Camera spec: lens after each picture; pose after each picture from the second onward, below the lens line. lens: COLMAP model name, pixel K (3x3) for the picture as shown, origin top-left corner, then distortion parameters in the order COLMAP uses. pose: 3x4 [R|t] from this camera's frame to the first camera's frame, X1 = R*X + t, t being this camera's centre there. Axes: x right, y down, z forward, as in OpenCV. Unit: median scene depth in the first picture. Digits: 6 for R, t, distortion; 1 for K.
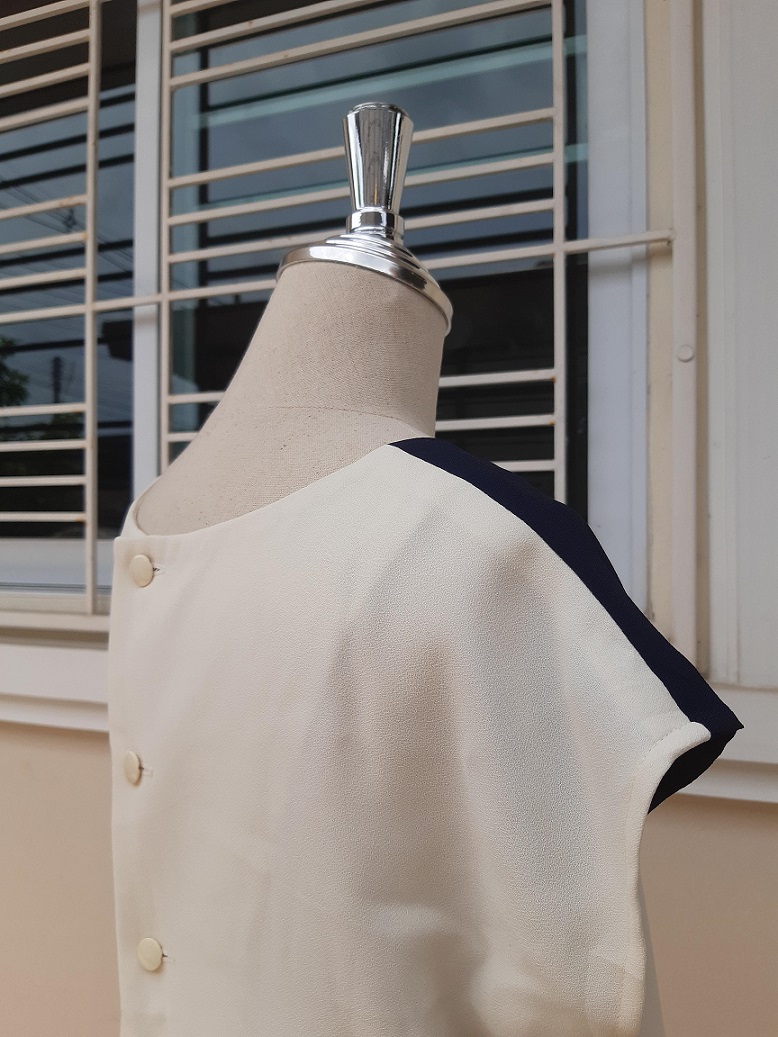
lens RADIAL K [[829.9, 0, 394.4], [0, 829.9, 532.5], [0, 0, 1]] dist [0.087839, -0.176035]
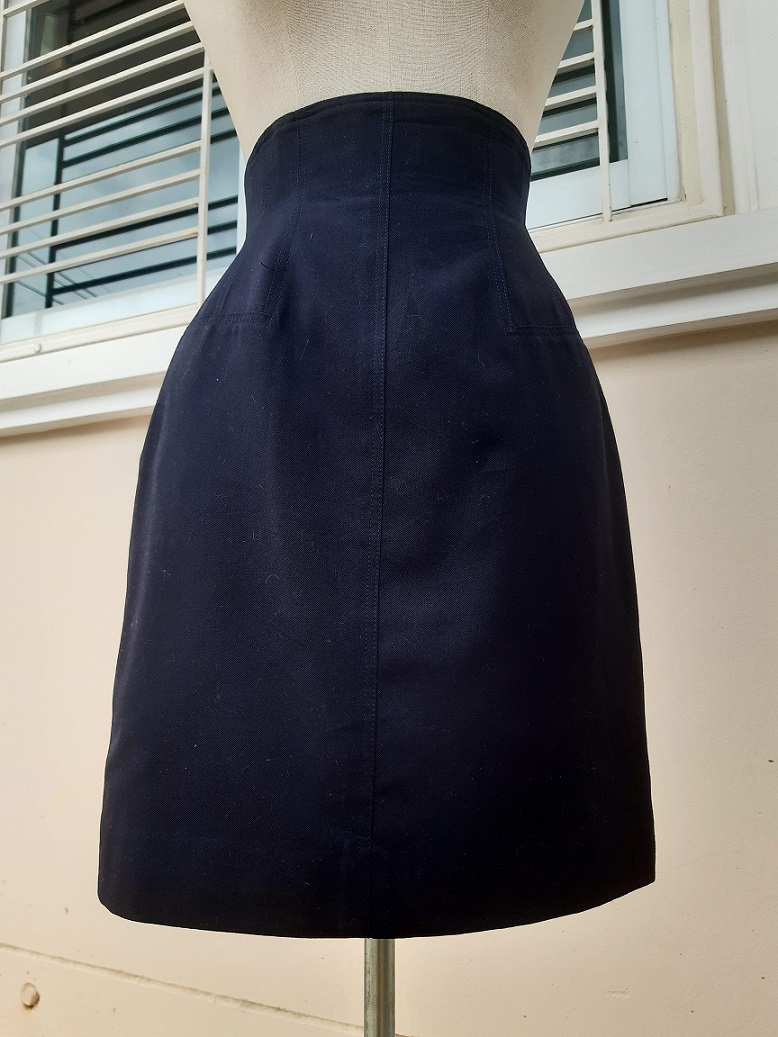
lens RADIAL K [[829.9, 0, 394.4], [0, 829.9, 532.5], [0, 0, 1]] dist [0.087839, -0.176035]
pose [[0.997583, -0.012180, -0.068410, -0.020303], [0.002516, 0.990203, -0.139612, 0.702597], [0.069440, 0.139103, 0.987840, -0.114237]]
